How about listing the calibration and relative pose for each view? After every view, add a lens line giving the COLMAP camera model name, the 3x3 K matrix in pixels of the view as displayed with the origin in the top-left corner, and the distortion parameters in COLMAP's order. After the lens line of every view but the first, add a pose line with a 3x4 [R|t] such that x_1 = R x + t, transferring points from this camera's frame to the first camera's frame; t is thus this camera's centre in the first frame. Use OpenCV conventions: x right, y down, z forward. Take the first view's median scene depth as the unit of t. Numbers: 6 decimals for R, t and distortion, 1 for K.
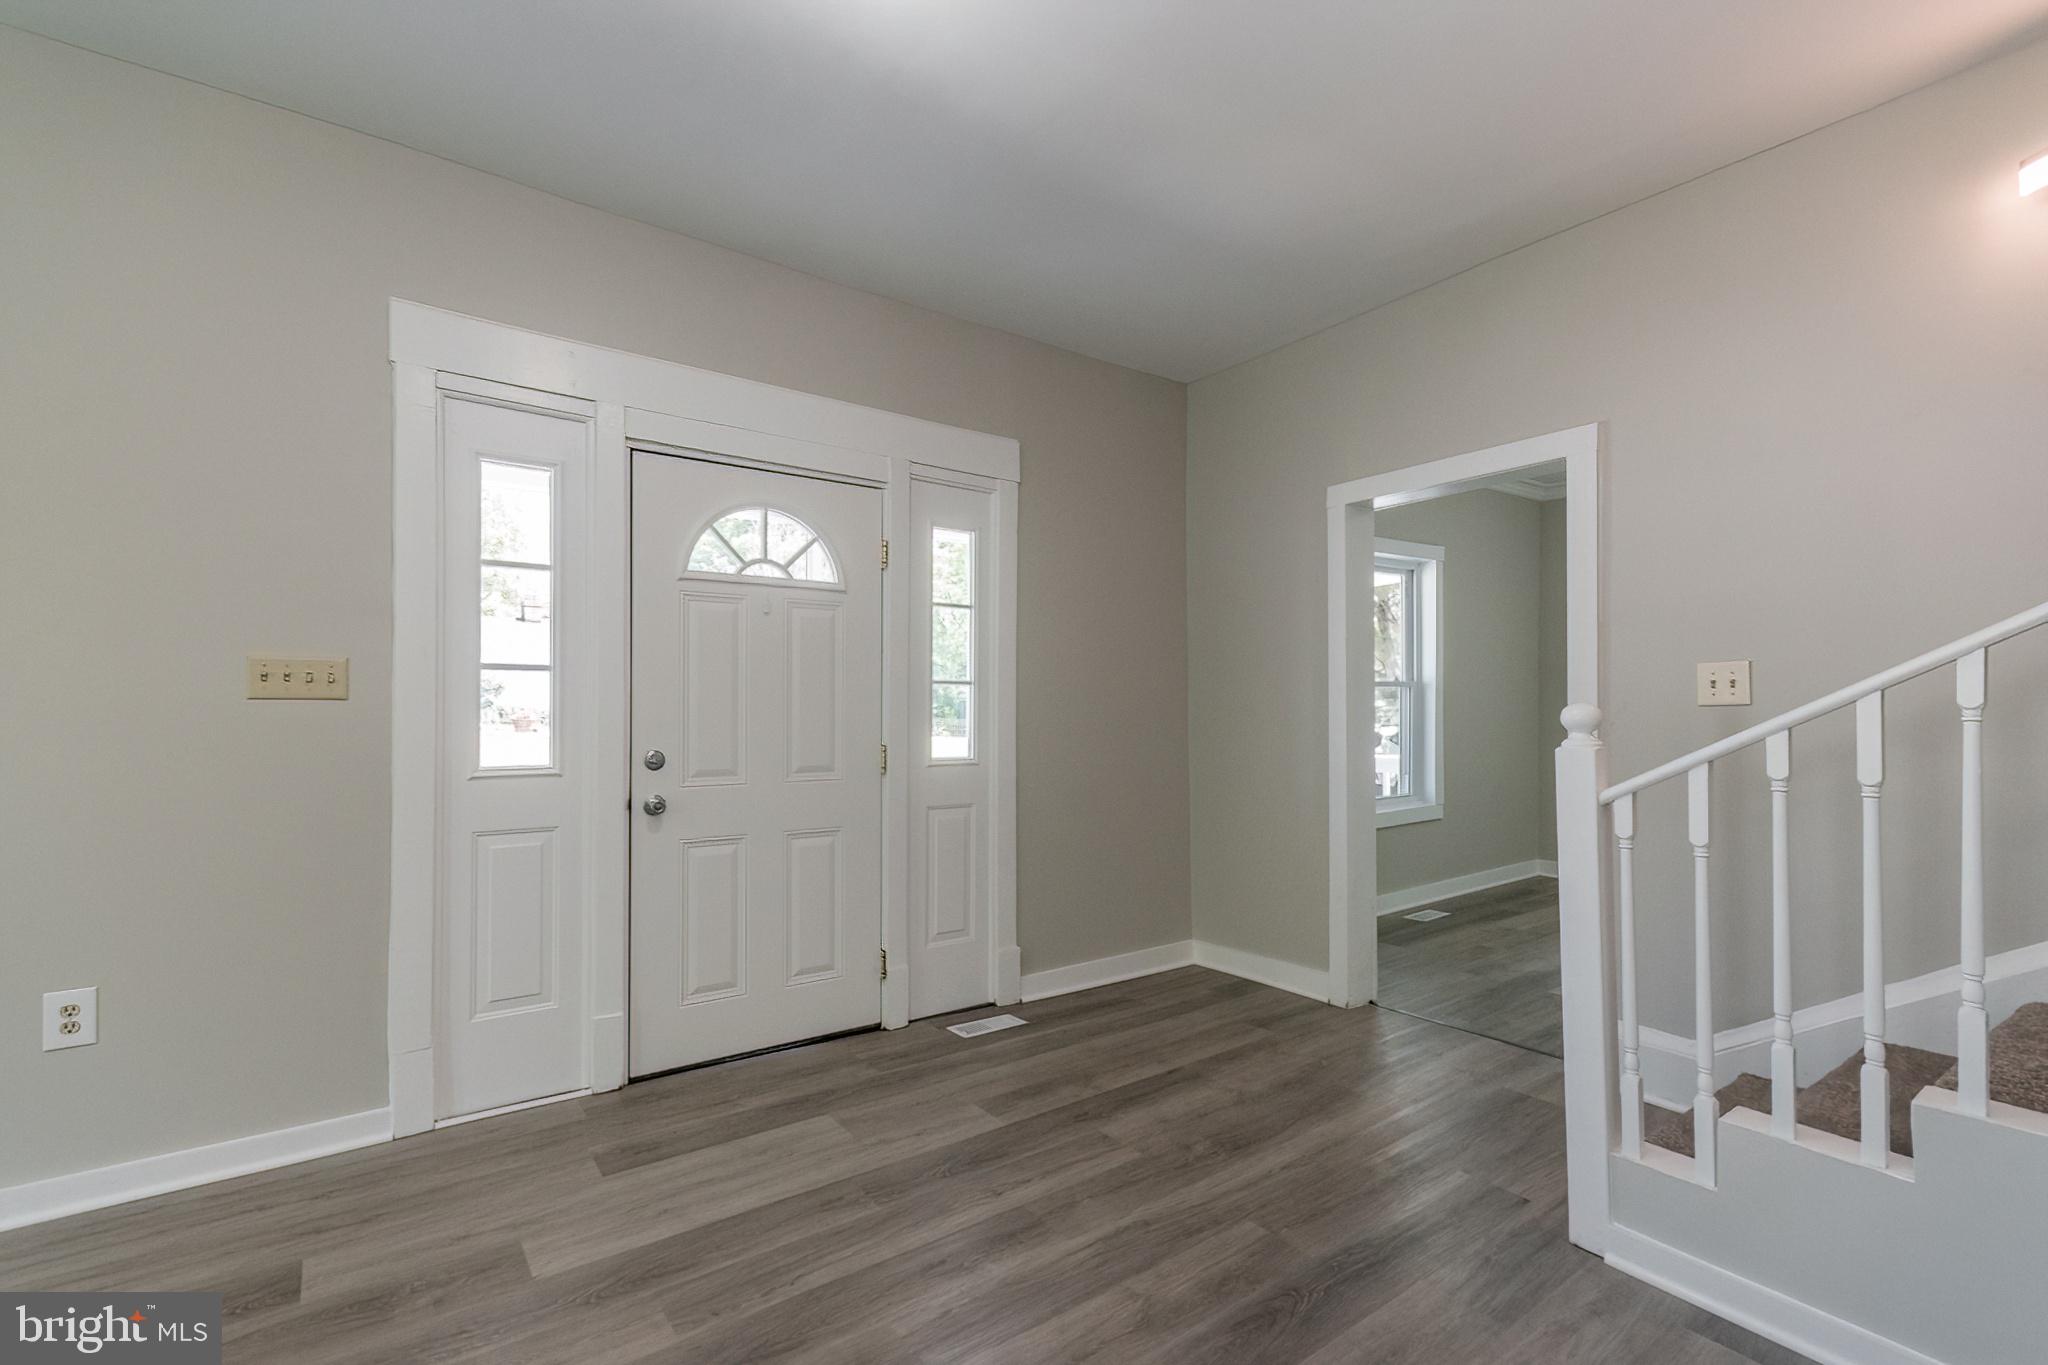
lens RADIAL K [[907.3, 0, 1022.8], [0, 907.3, 709.7], [0, 0, 1]] dist [0.007398, -0.001641]
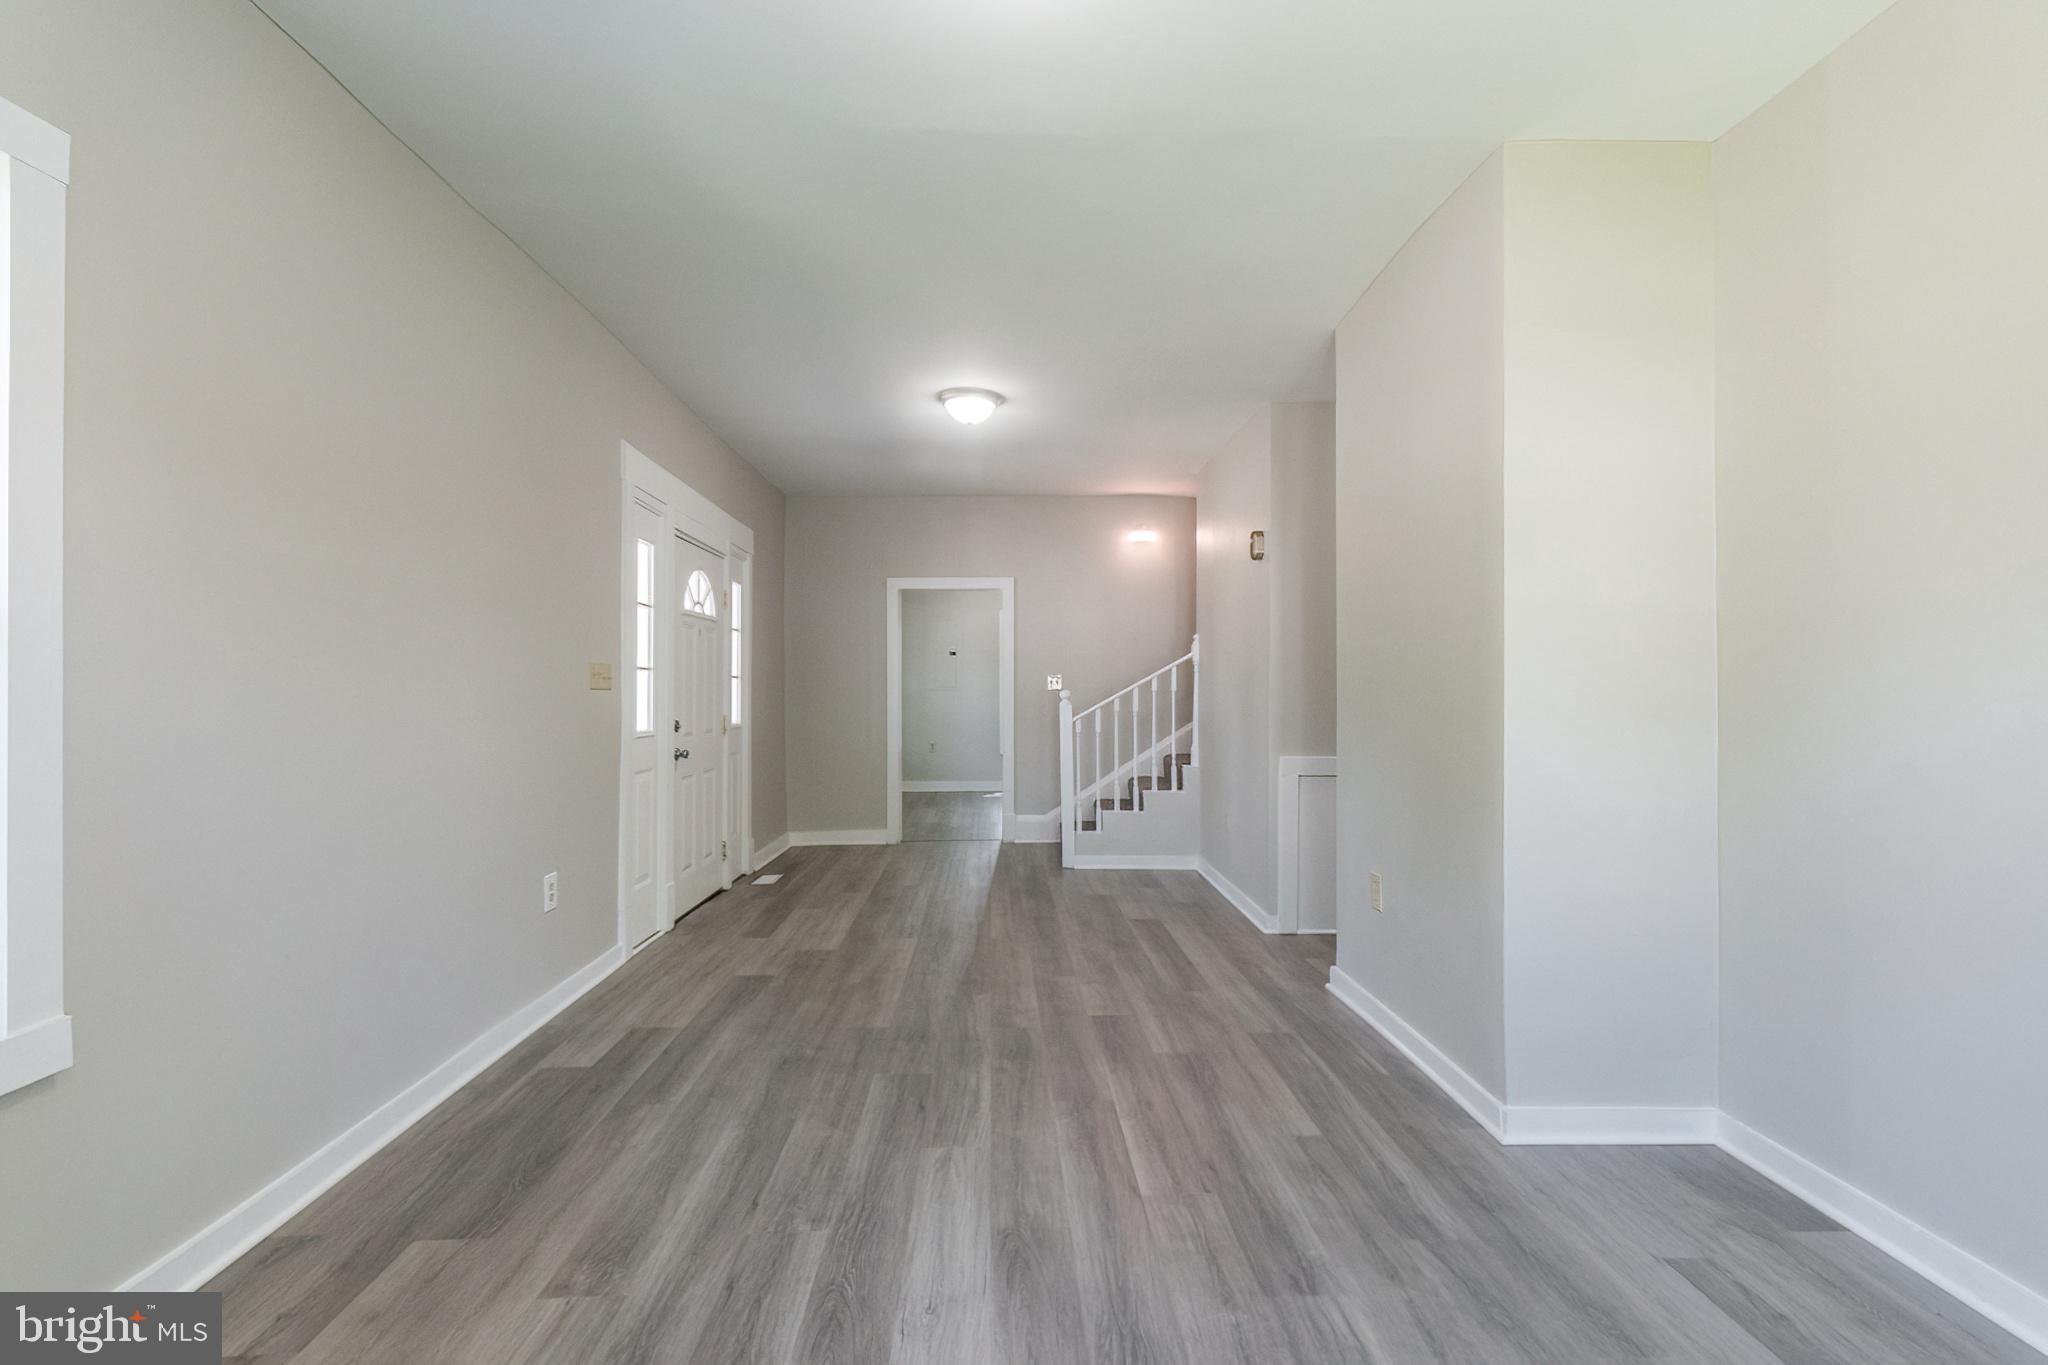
lens RADIAL K [[907.3, 0, 1030.7], [0, 907.3, 683.4], [0, 0, 1]] dist [0.007398, -0.001641]
pose [[0.557691, 0.004375, 0.830037, -1.418256], [0.003656, 0.999963, -0.007727, -0.005266], [-0.830041, 0.007344, 0.557654, -0.429002]]
